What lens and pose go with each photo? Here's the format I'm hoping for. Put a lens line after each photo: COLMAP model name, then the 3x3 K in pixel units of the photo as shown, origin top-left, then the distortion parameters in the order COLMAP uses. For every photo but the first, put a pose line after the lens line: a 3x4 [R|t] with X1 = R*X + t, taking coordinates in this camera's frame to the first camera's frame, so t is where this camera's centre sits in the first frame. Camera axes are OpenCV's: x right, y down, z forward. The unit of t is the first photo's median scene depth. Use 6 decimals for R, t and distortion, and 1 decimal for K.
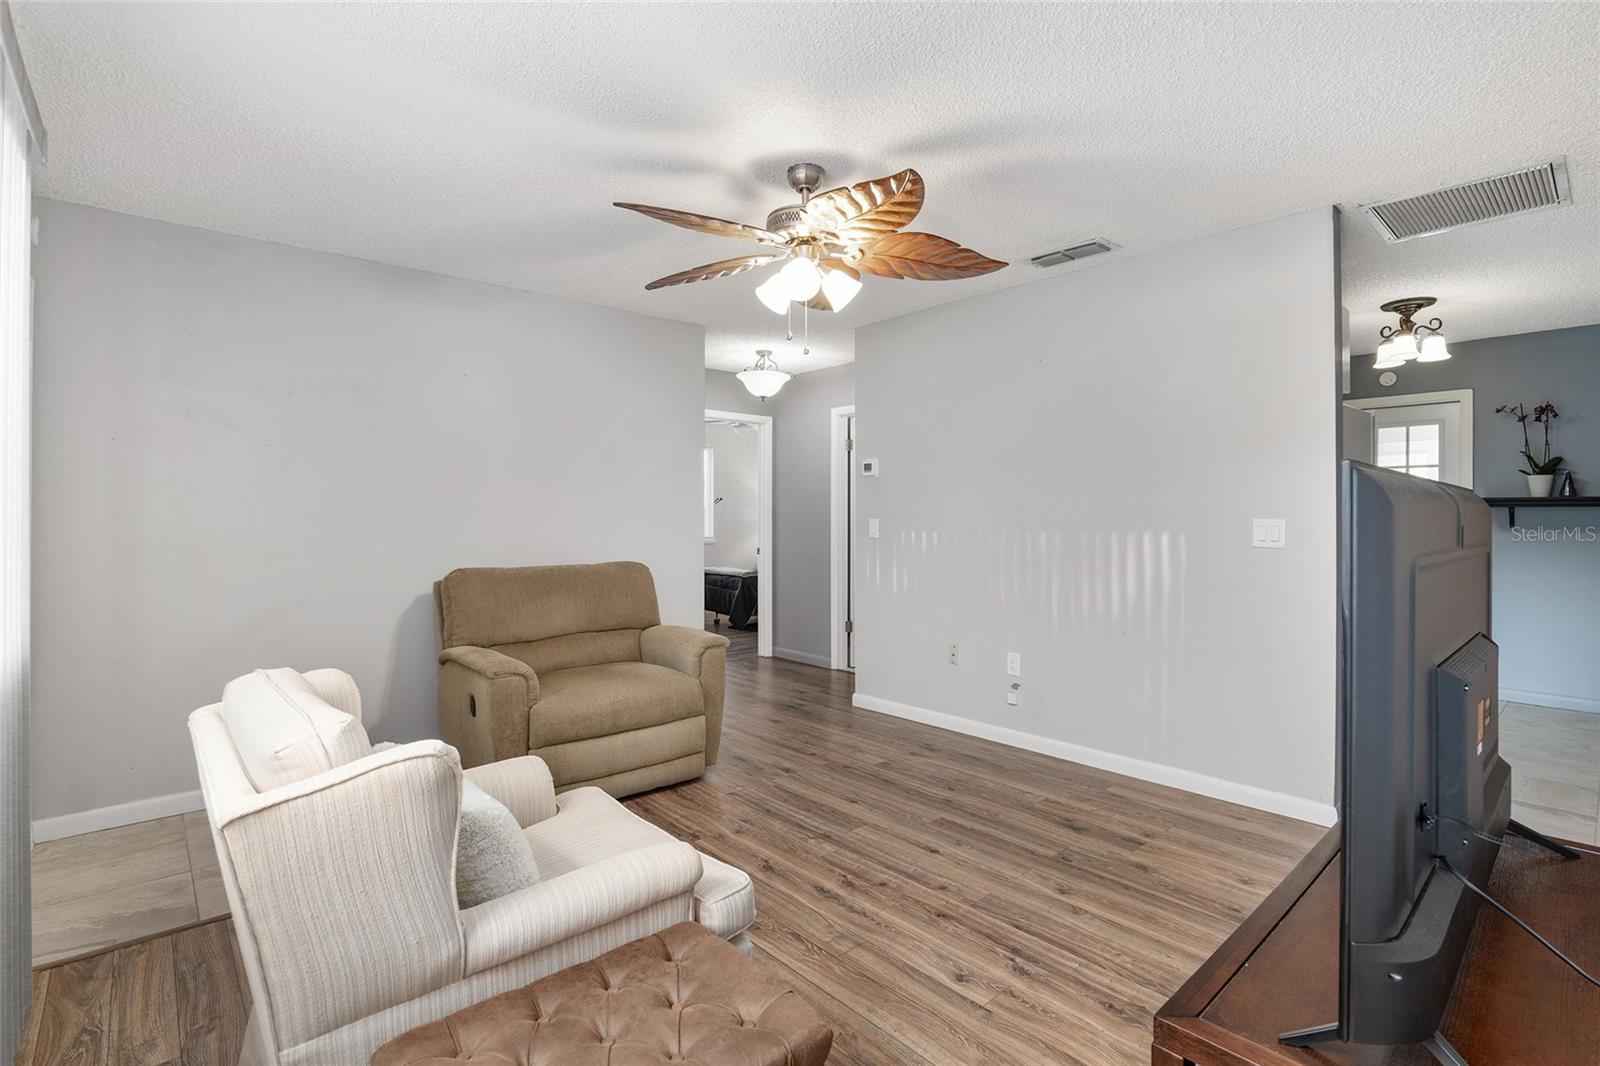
lens RADIAL K [[743.6, 0, 800.2], [0, 743.6, 521.7], [0, 0, 1]] dist [-0.012456, 0.000971]
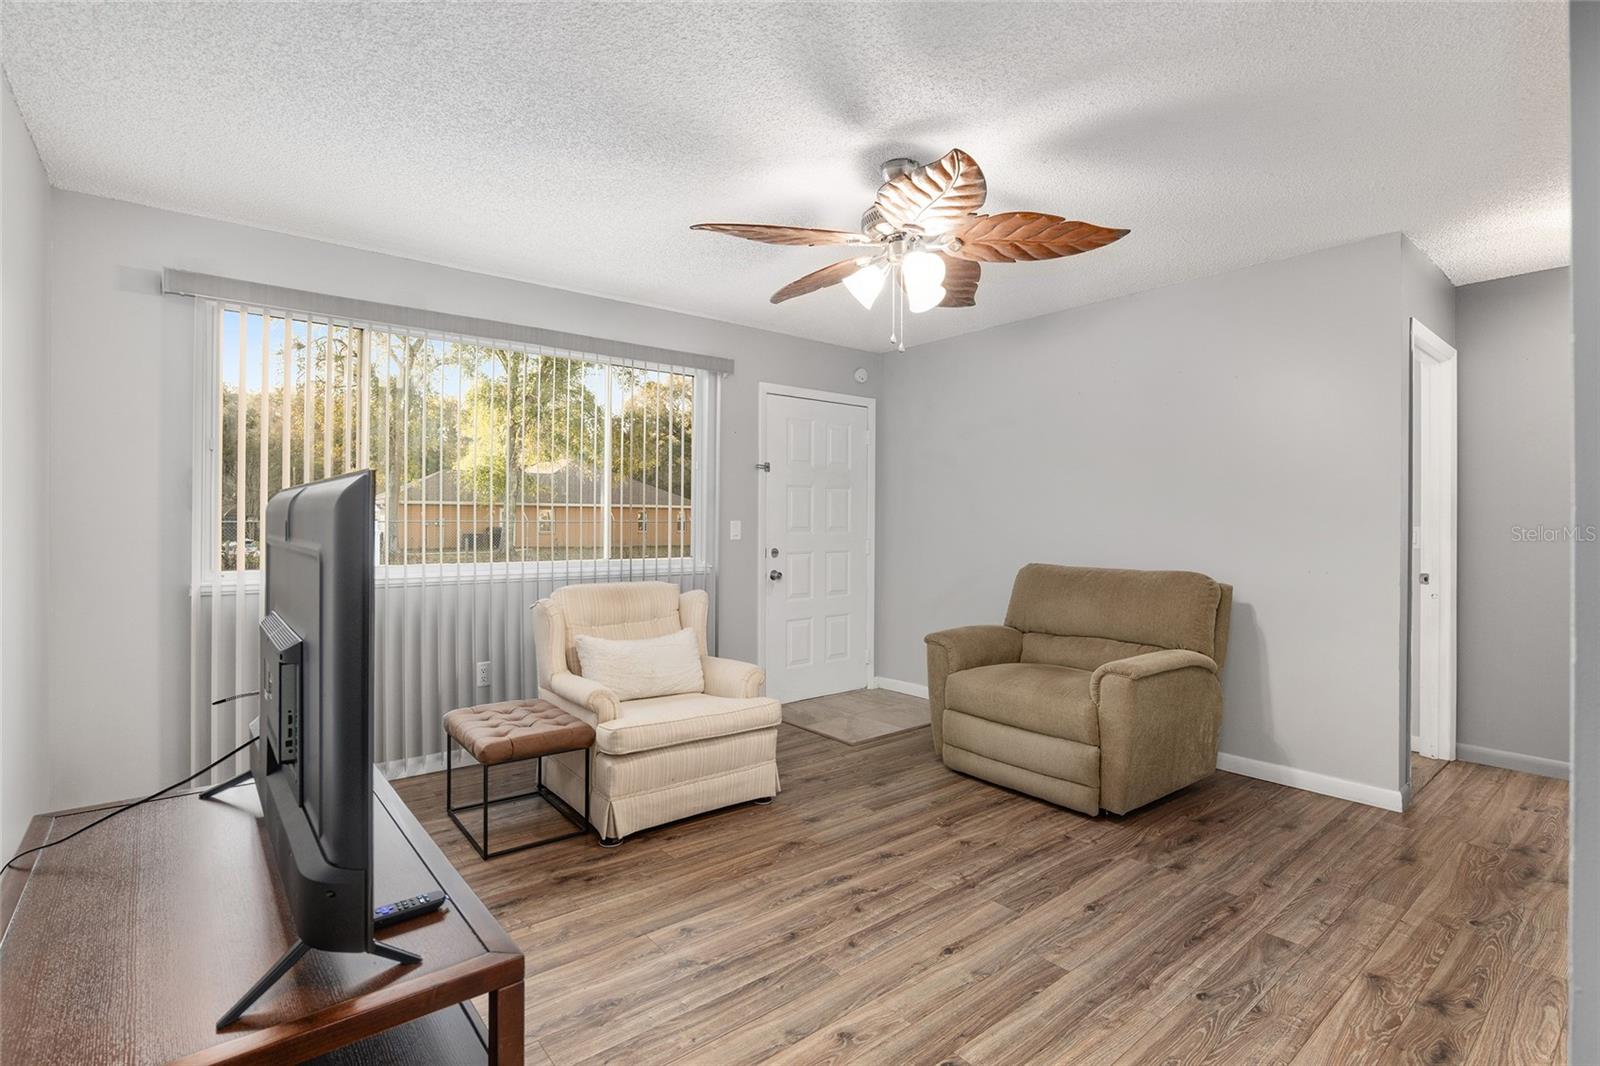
lens RADIAL K [[755.7, 0, 802.6], [0, 755.7, 520.9], [0, 0, 1]] dist [-0.014098, 0.001267]
pose [[-0.039906, 0.001817, -0.999202, 0.946865], [-0.006415, 0.999977, 0.002075, -0.004617], [0.999183, 0.006493, -0.039893, 0.855234]]
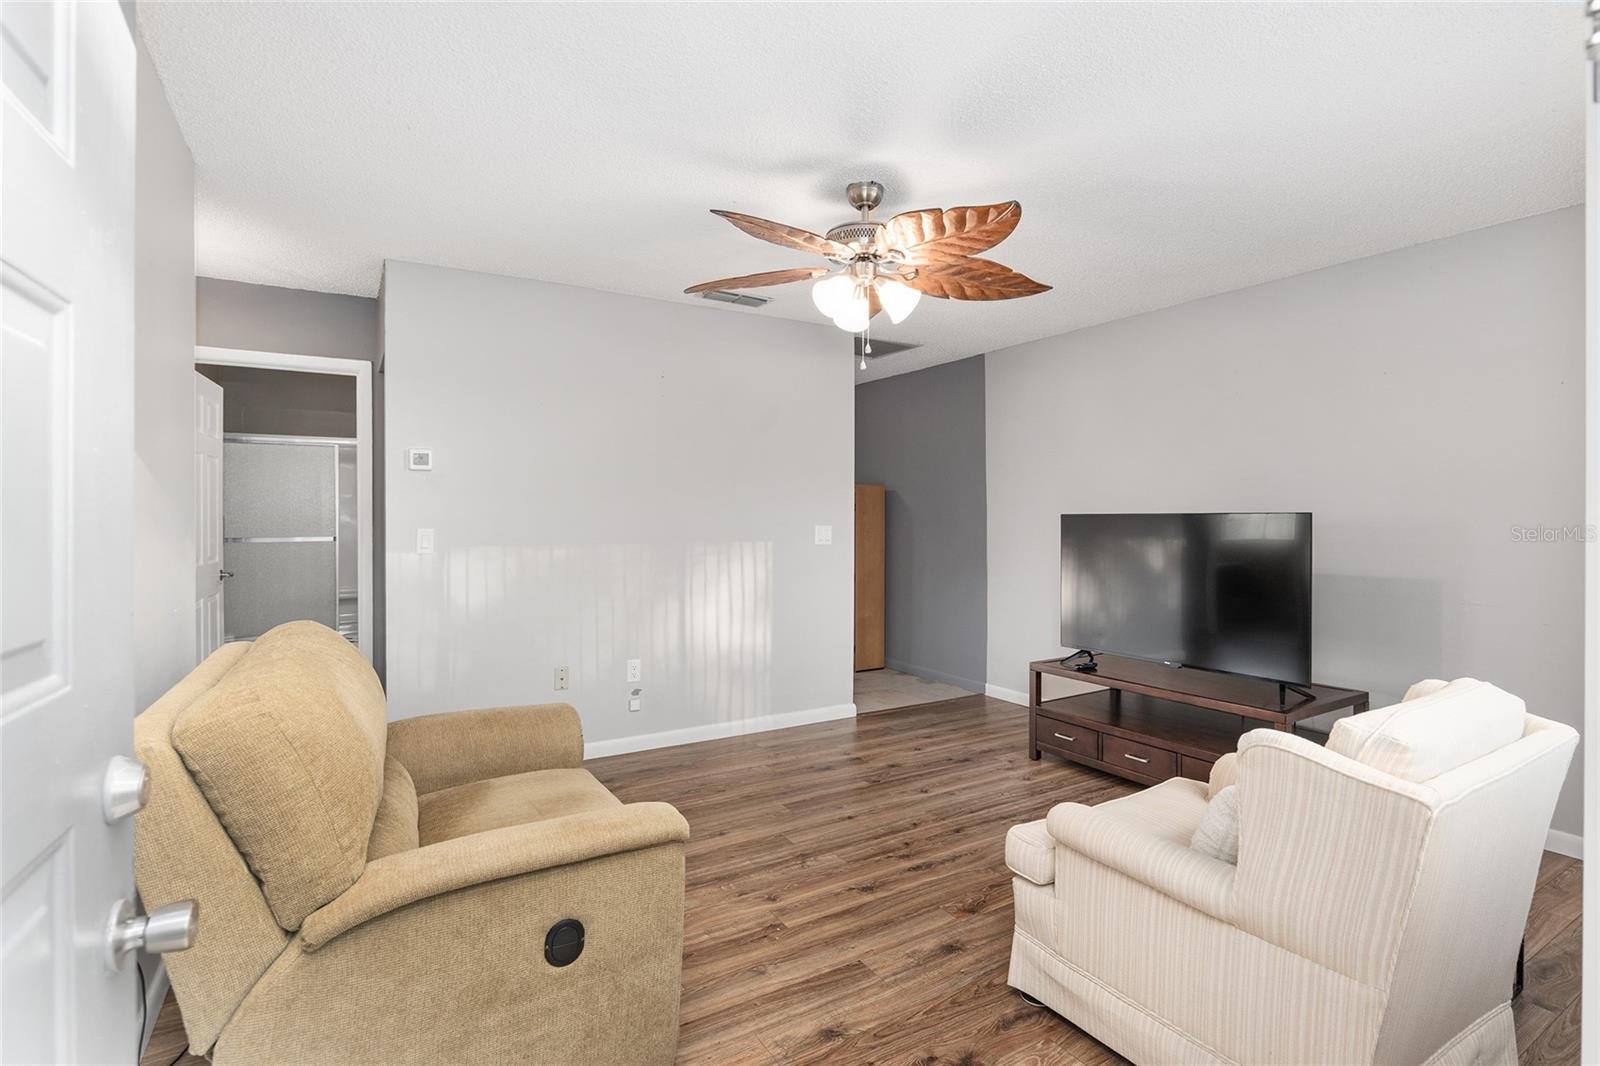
lens RADIAL K [[755.7, 0, 802.6], [0, 755.7, 520.9], [0, 0, 1]] dist [-0.014098, 0.001267]
pose [[0.184416, -0.003989, 0.982840, -0.962788], [-0.001152, 0.999990, 0.004275, -0.022426], [-0.982848, -0.001921, 0.184409, 0.836764]]
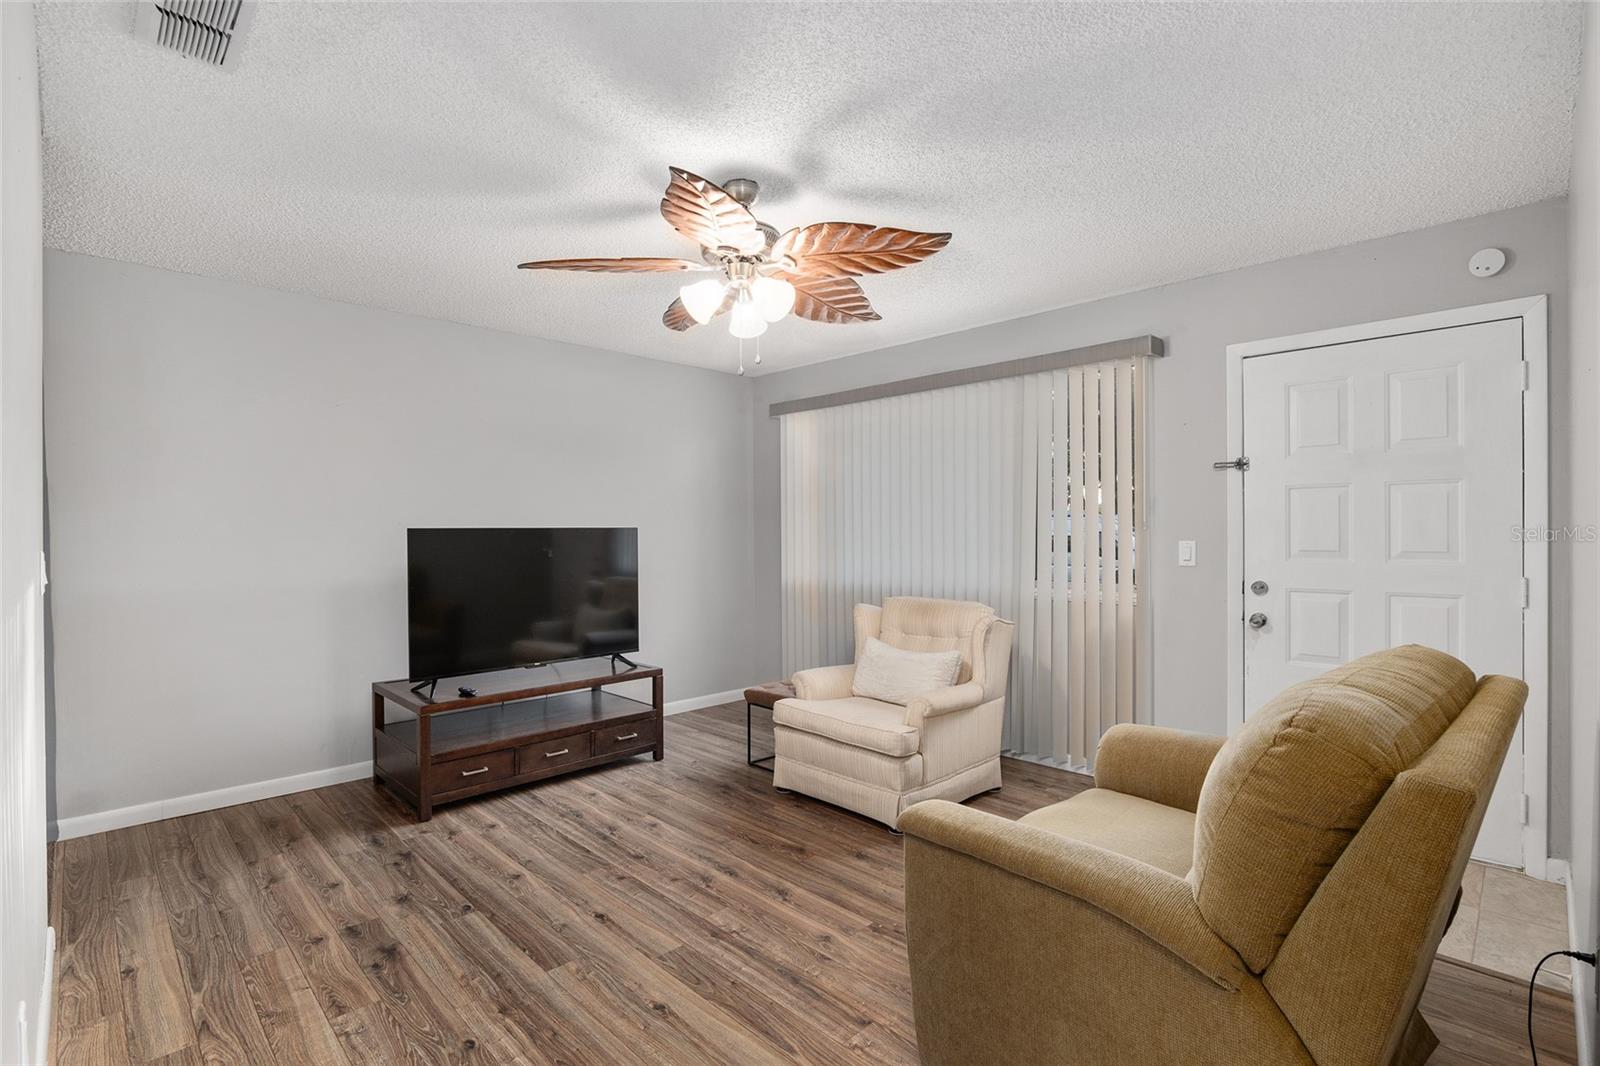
lens RADIAL K [[749.2, 0, 795.2], [0, 749.2, 538.1], [0, 0, 1]] dist [-0.020116, 0.001385]
pose [[-0.998965, 0.004843, -0.045224, -0.016371], [0.004415, 0.999945, 0.009547, -0.019999], [0.045268, 0.009337, -0.998931, 1.860749]]
